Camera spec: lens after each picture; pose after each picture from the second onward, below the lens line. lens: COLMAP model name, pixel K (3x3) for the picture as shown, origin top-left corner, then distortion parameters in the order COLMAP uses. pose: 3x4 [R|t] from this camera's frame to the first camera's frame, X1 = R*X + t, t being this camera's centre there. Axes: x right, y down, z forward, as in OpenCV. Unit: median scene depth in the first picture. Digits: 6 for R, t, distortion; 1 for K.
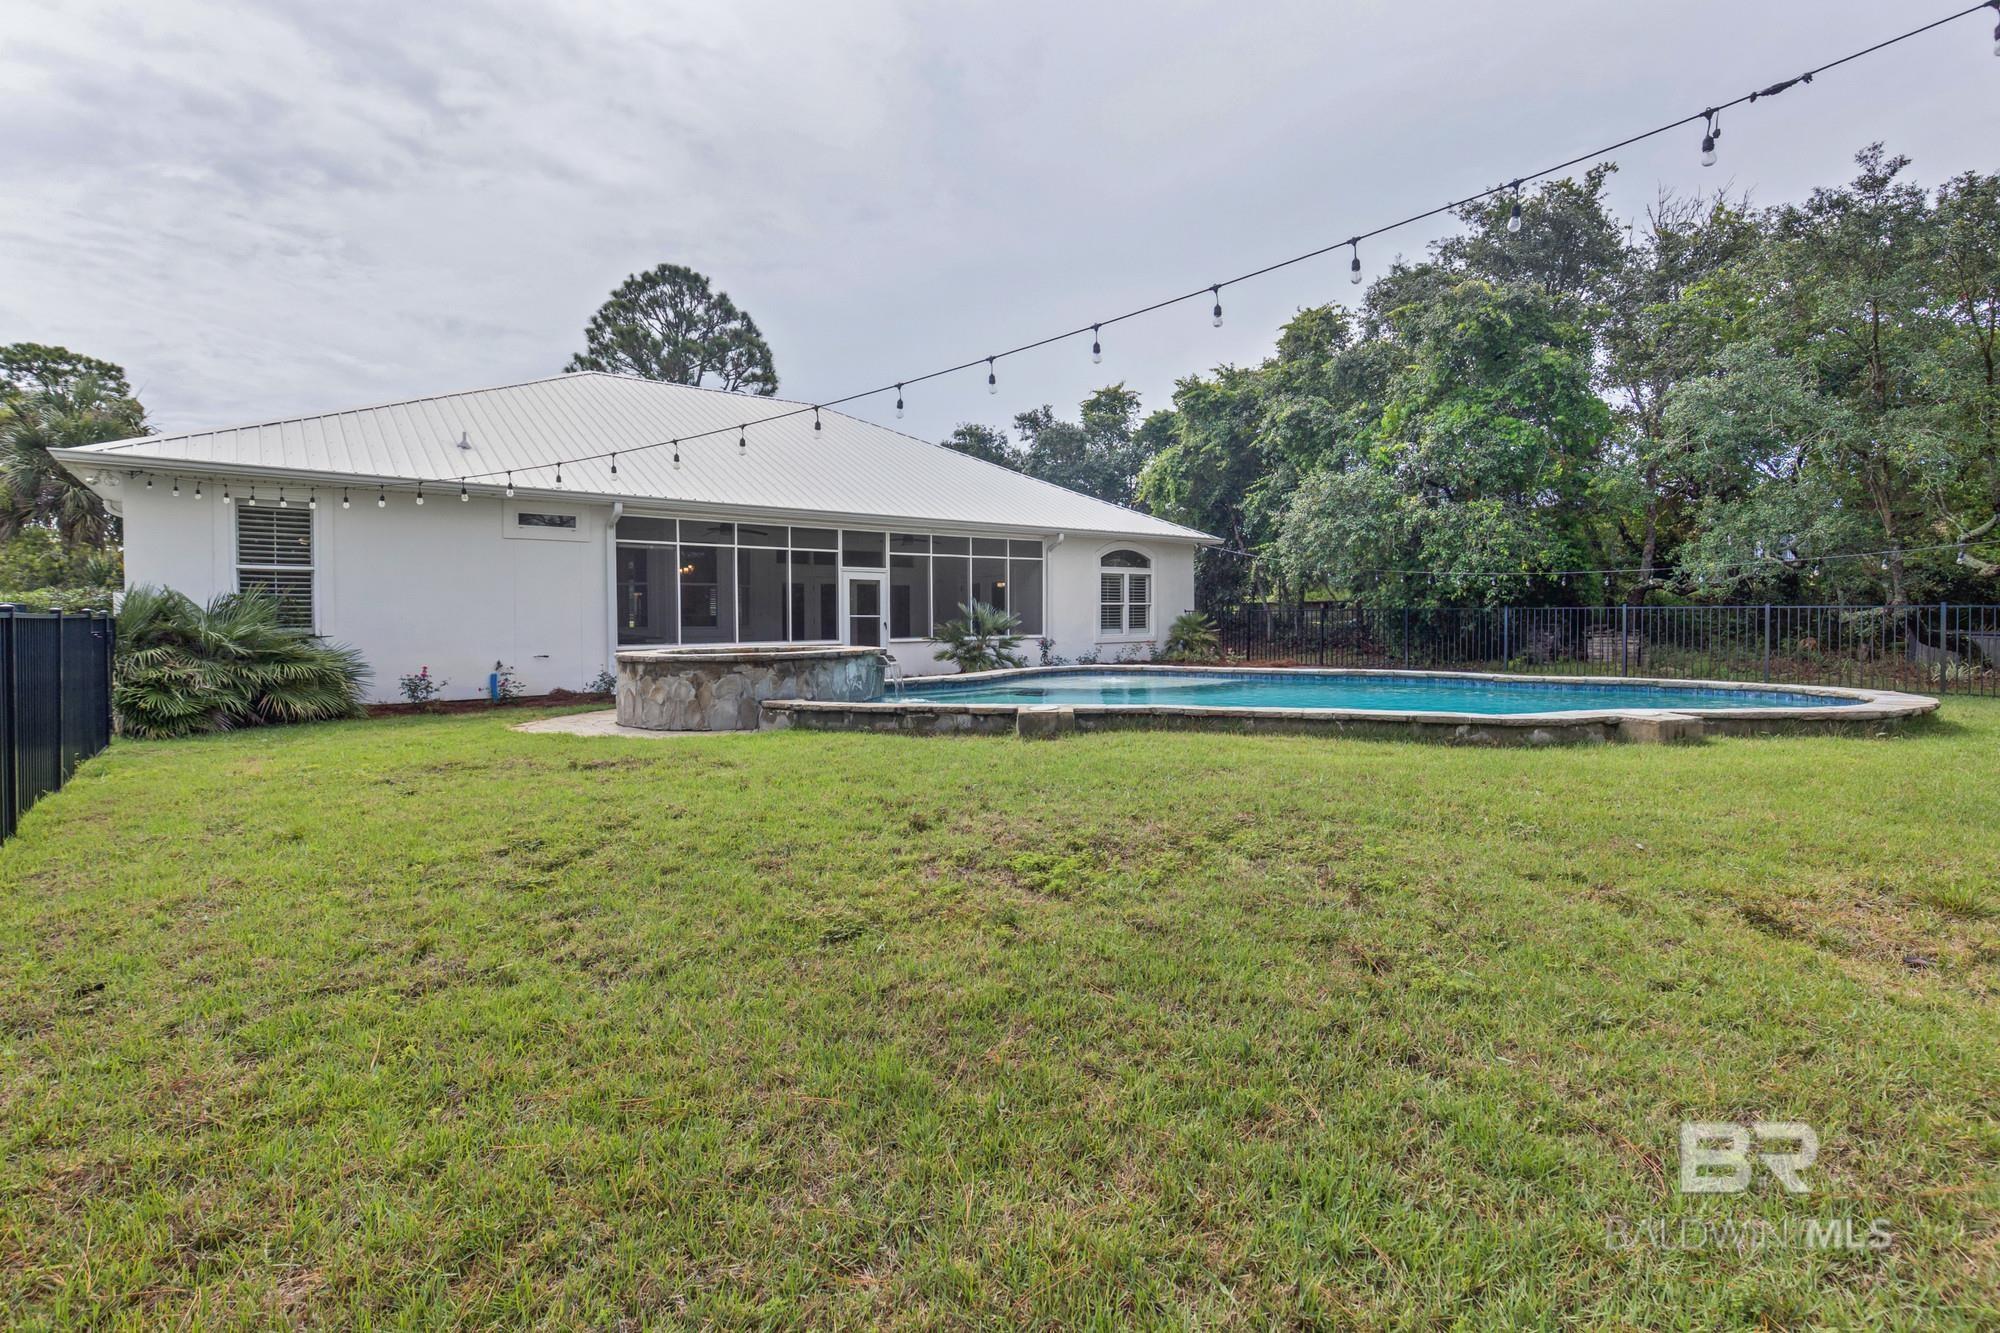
lens RADIAL K [[913.6, 0, 1010.3], [0, 913.6, 645.9], [0, 0, 1]] dist [0.006673, -0.003374]
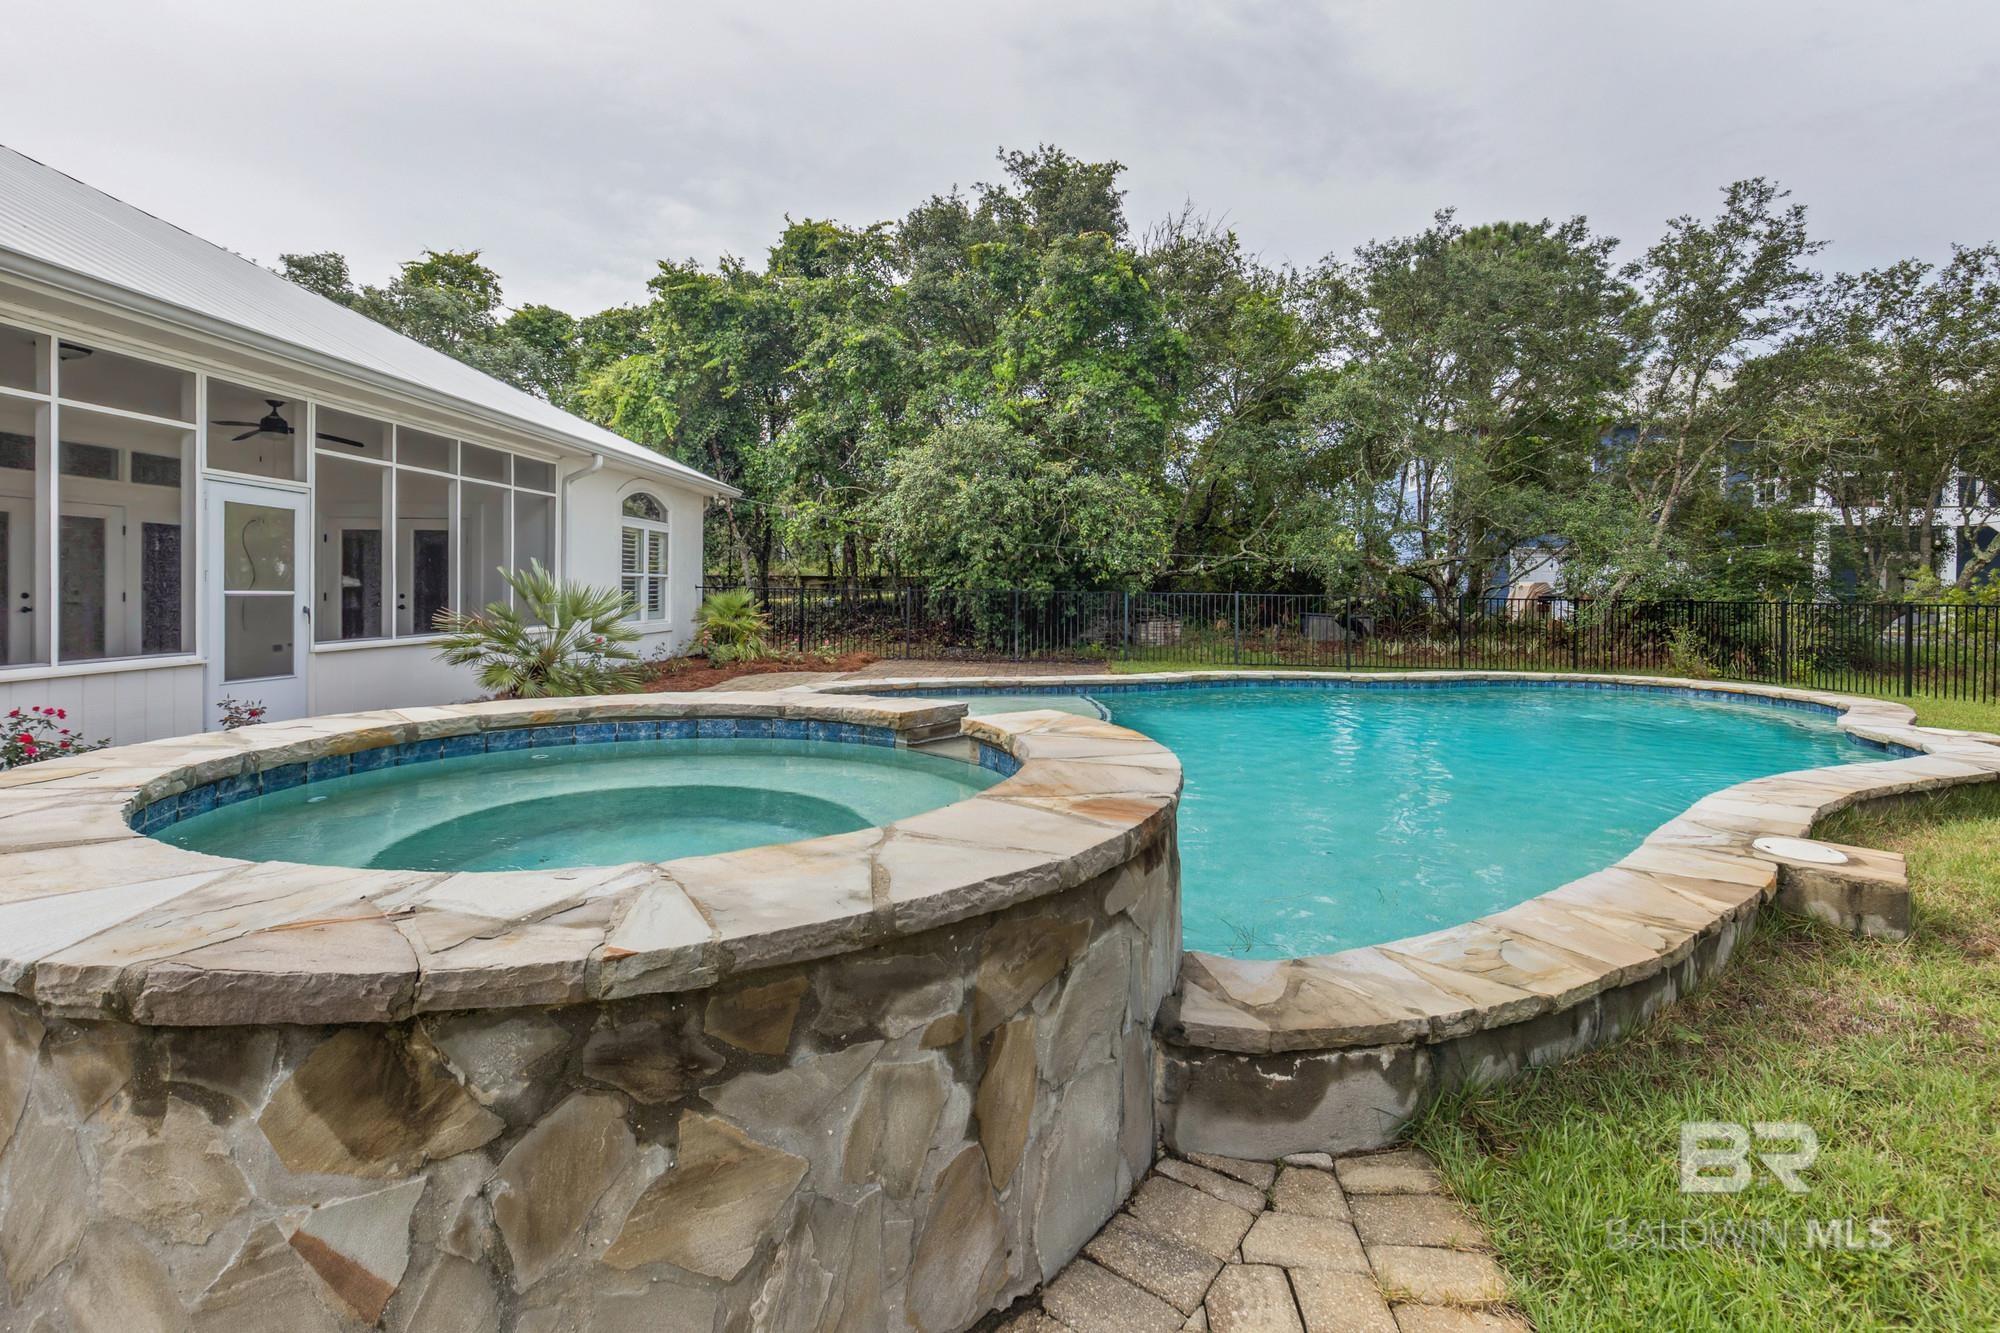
lens RADIAL K [[913.6, 0, 988.0], [0, 913.6, 610.4], [0, 0, 1]] dist [0.006673, -0.003374]
pose [[0.669837, -0.001516, 0.742507, -0.246484], [0.007567, 0.999960, -0.004785, -0.019556], [-0.742470, 0.008823, 0.669821, 0.470956]]
